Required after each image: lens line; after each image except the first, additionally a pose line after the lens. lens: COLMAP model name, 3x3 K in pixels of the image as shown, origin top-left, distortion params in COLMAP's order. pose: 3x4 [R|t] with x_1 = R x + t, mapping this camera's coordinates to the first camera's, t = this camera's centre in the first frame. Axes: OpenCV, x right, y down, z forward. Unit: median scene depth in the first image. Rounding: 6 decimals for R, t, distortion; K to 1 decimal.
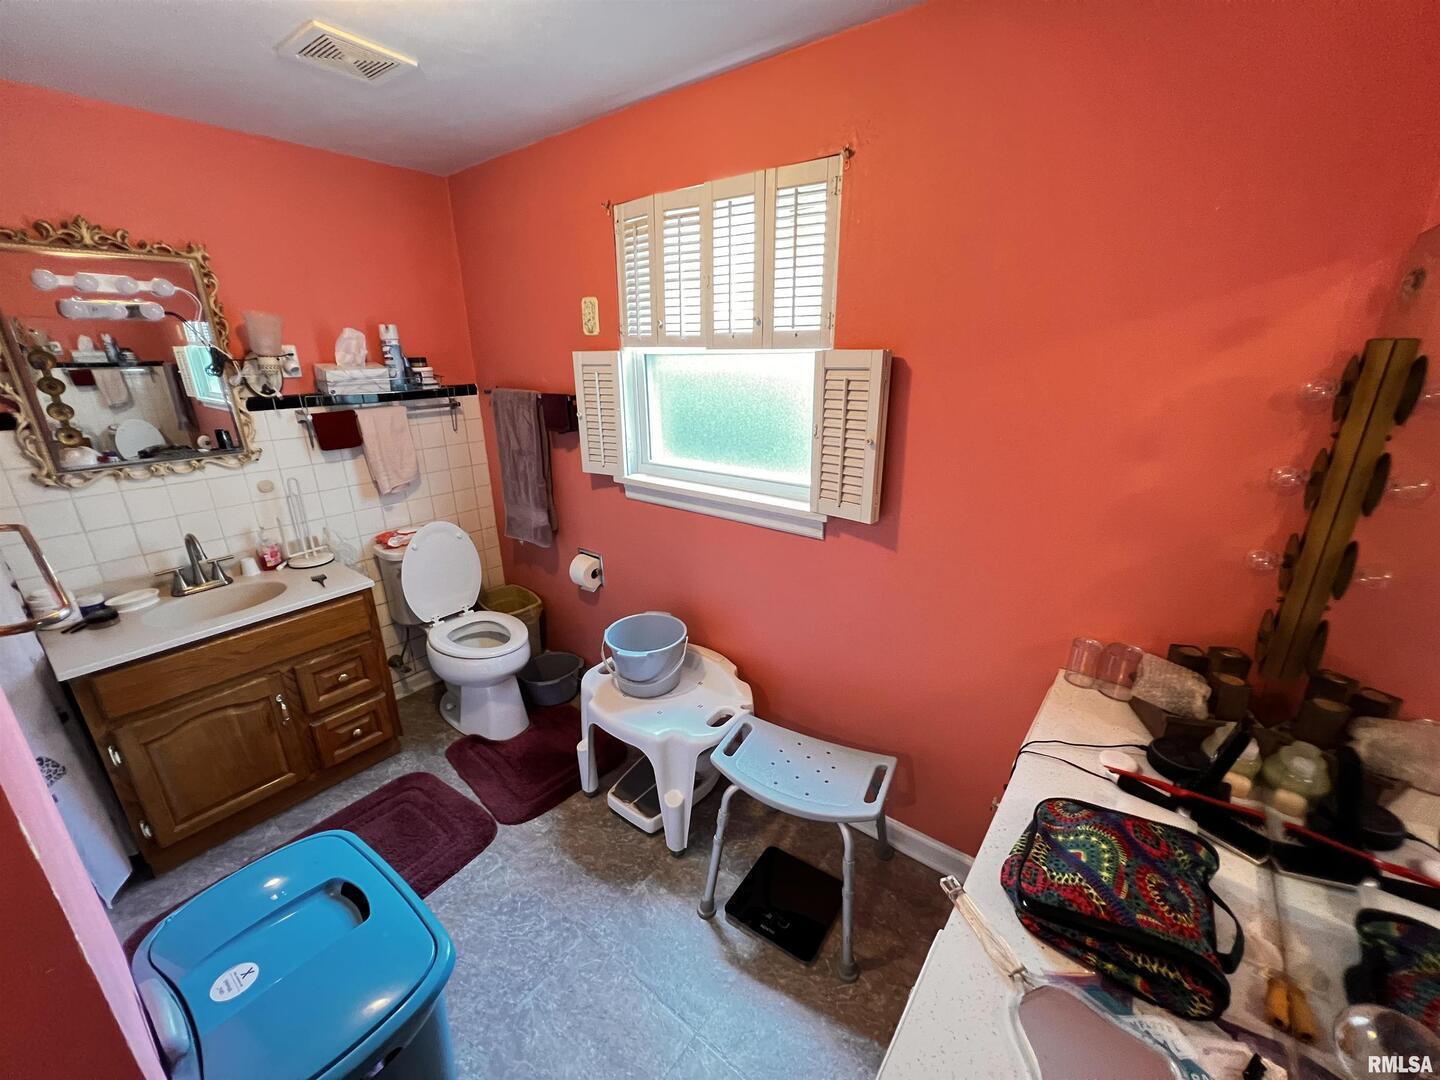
lens RADIAL K [[579.6, 0, 720.0], [0, 579.6, 540.0], [0, 0, 1]] dist [0.000225, 0.000302]
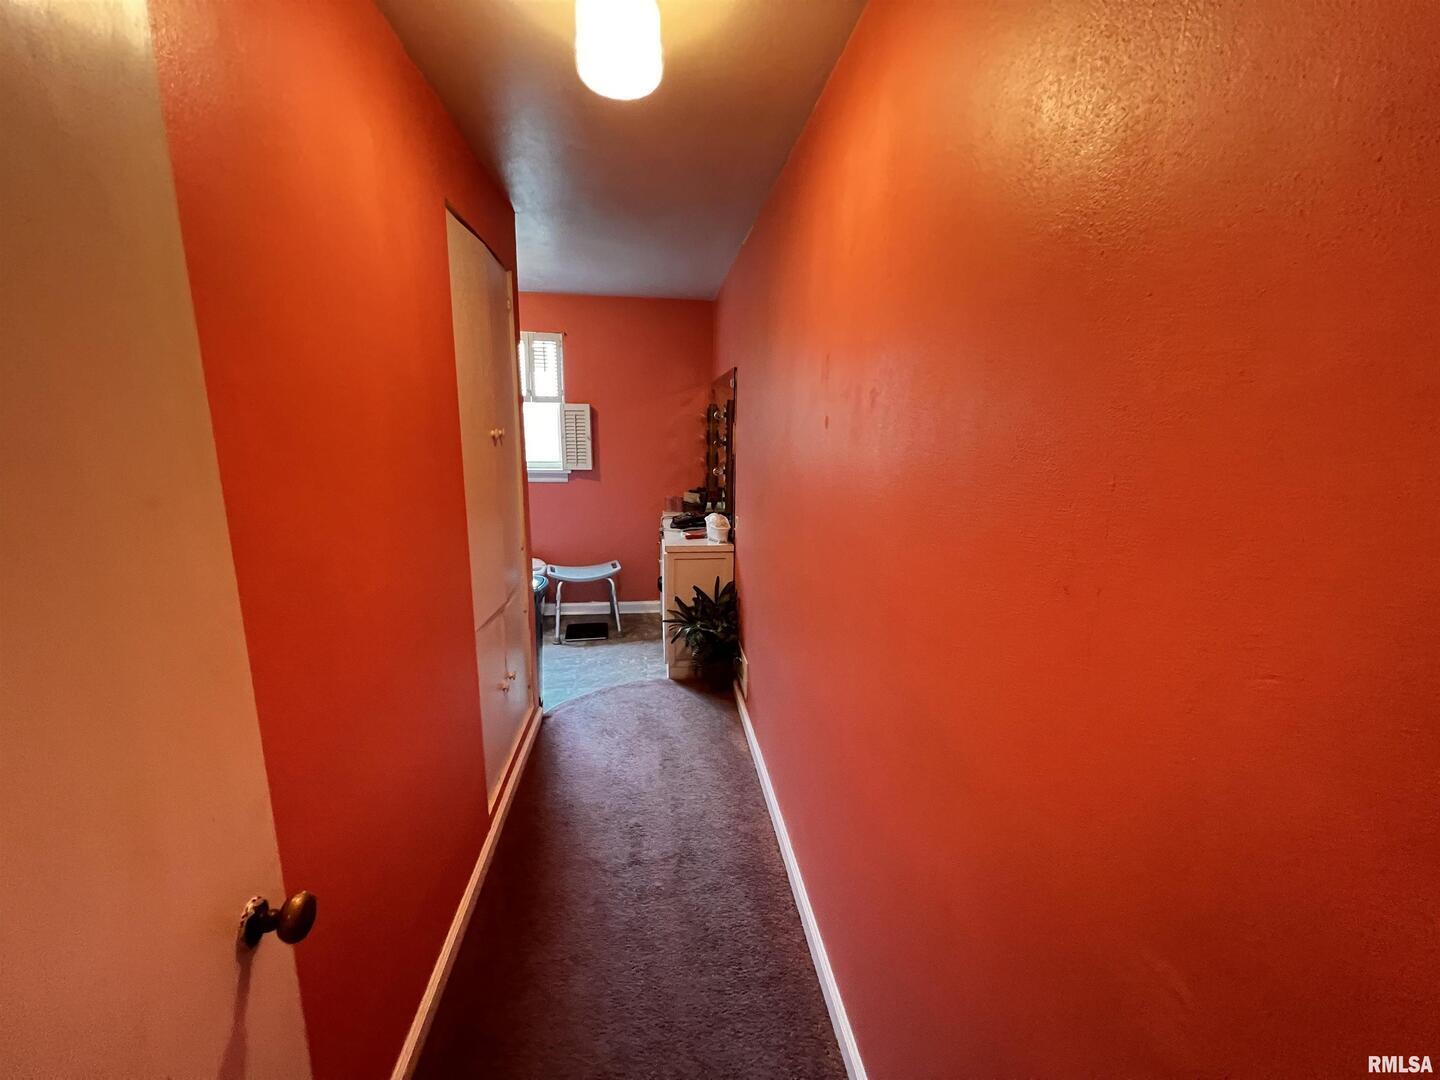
lens RADIAL K [[579.6, 0, 720.0], [0, 579.6, 540.0], [0, 0, 1]] dist [0.000225, 0.000302]
pose [[0.690606, -0.138662, 0.709814, -1.313271], [0.202780, 0.979206, -0.006005, 0.439969], [-0.694221, 0.148084, 0.704363, -1.257236]]
